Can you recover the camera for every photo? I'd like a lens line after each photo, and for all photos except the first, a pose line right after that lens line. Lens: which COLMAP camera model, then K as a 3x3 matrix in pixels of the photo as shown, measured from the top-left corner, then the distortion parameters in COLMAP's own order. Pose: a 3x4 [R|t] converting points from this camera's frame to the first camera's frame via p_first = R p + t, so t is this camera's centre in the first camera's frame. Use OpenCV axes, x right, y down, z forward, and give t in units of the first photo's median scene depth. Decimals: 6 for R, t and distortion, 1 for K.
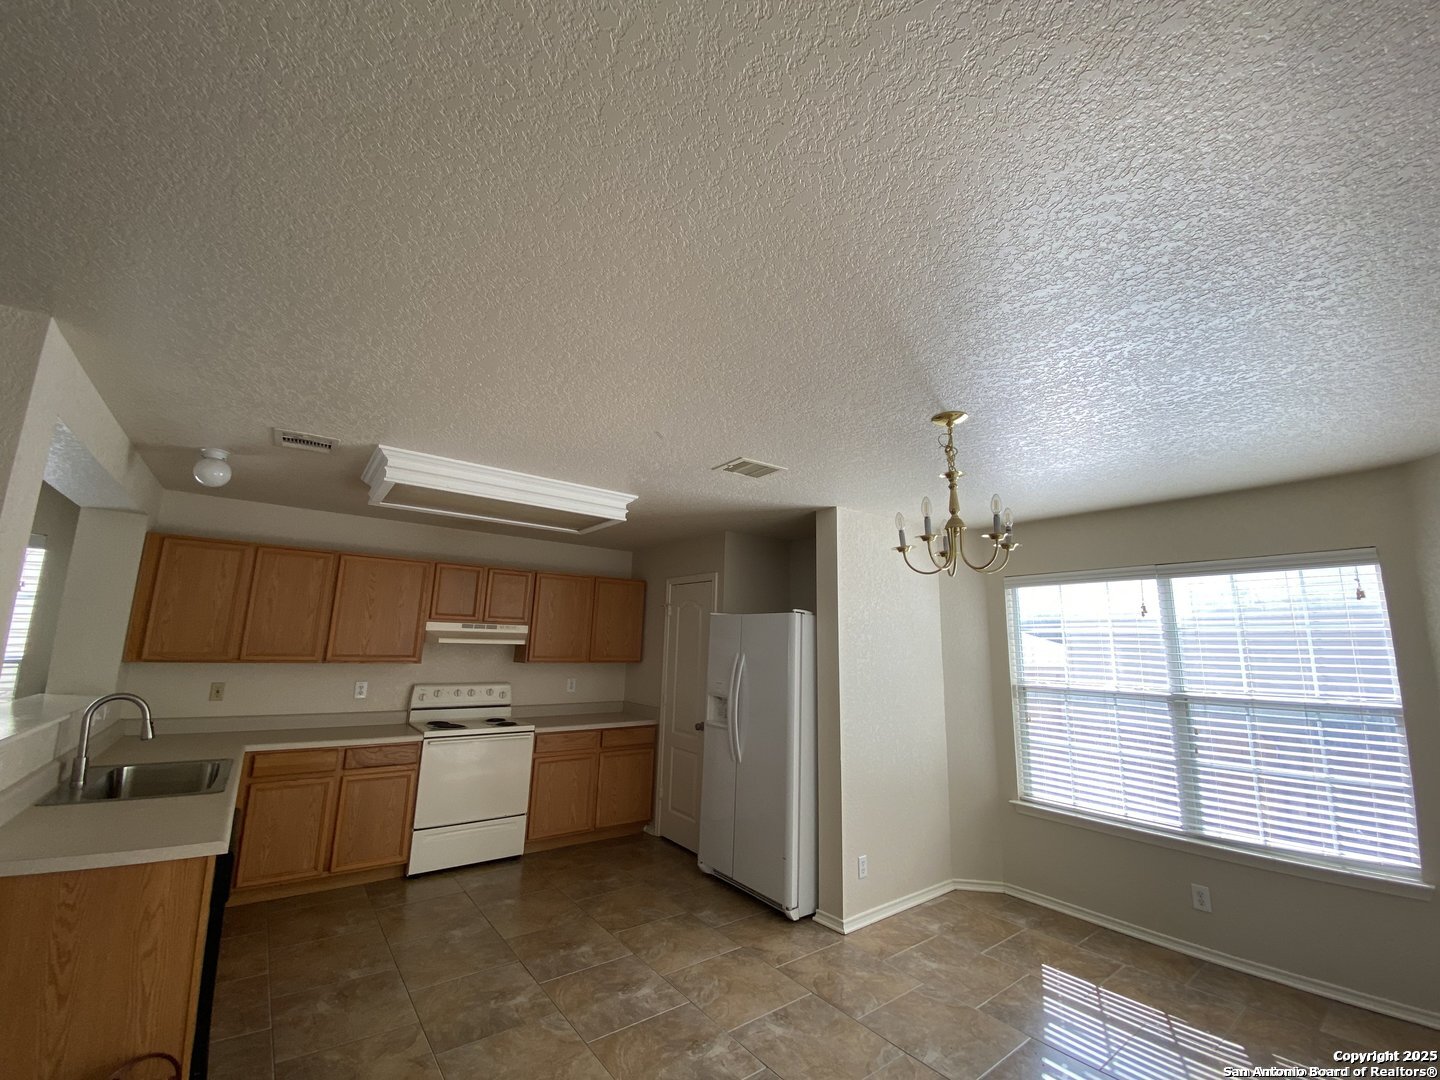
lens RADIAL K [[584.5, 0, 720.0], [0, 584.5, 540.0], [0, 0, 1]] dist [0.024100, -0.024159]
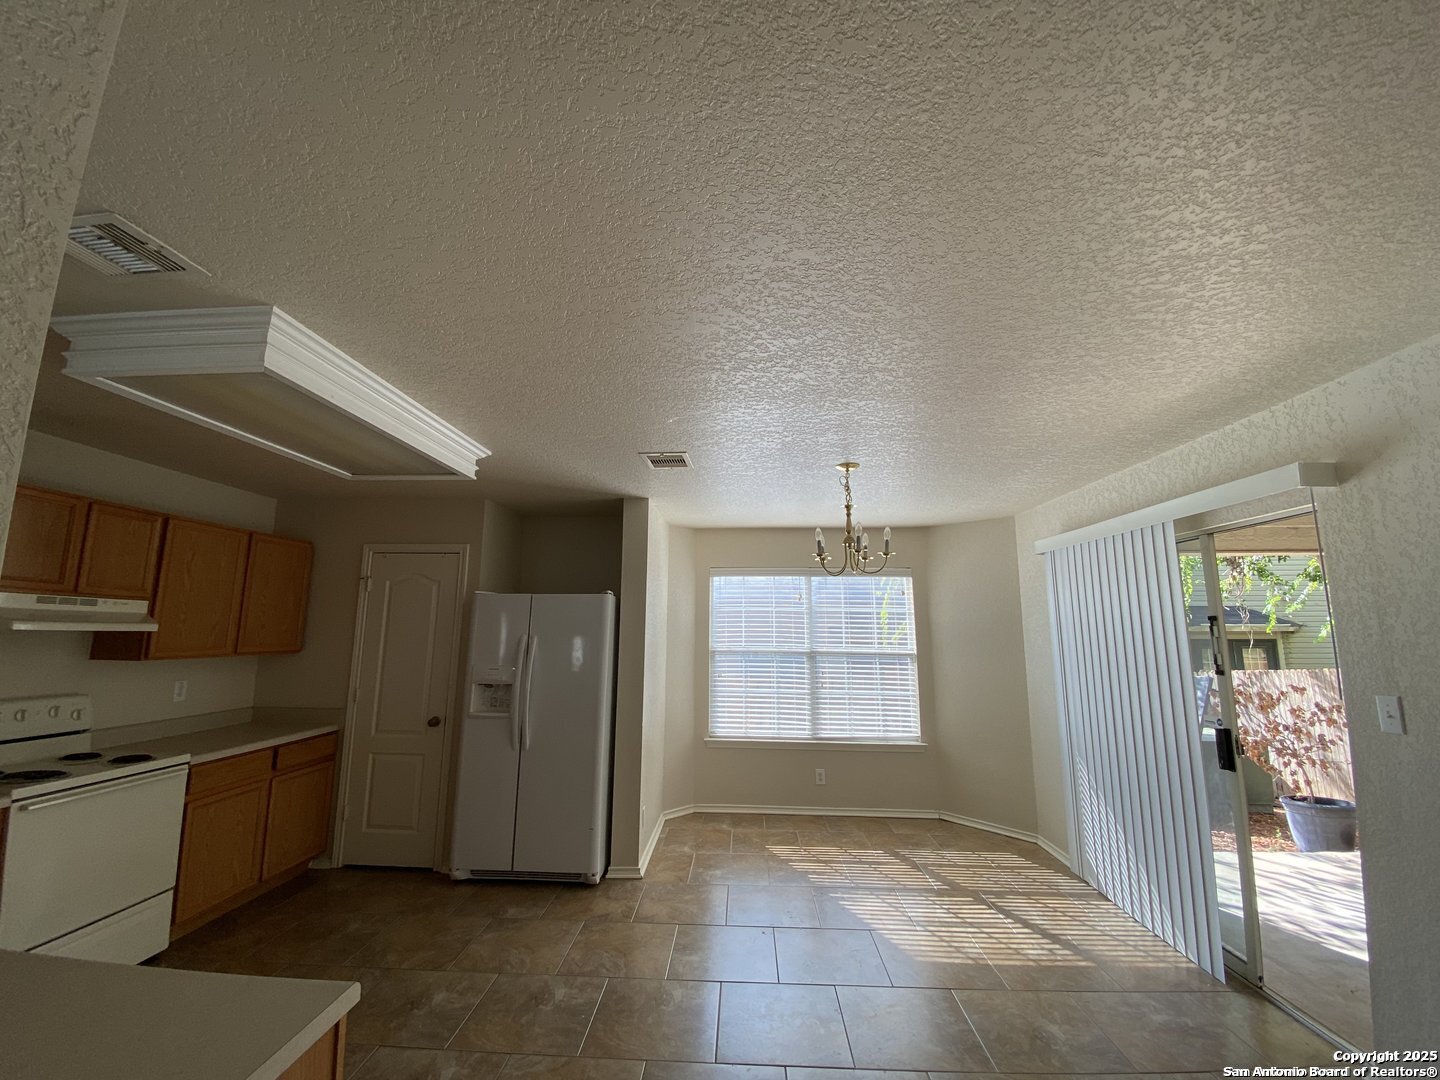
lens RADIAL K [[584.5, 0, 720.0], [0, 584.5, 540.0], [0, 0, 1]] dist [0.024100, -0.024159]
pose [[0.649253, 0.086146, 0.755679, -0.528709], [-0.124930, 0.992149, -0.005767, 0.010013], [-0.750242, -0.090662, 0.654917, 0.177945]]
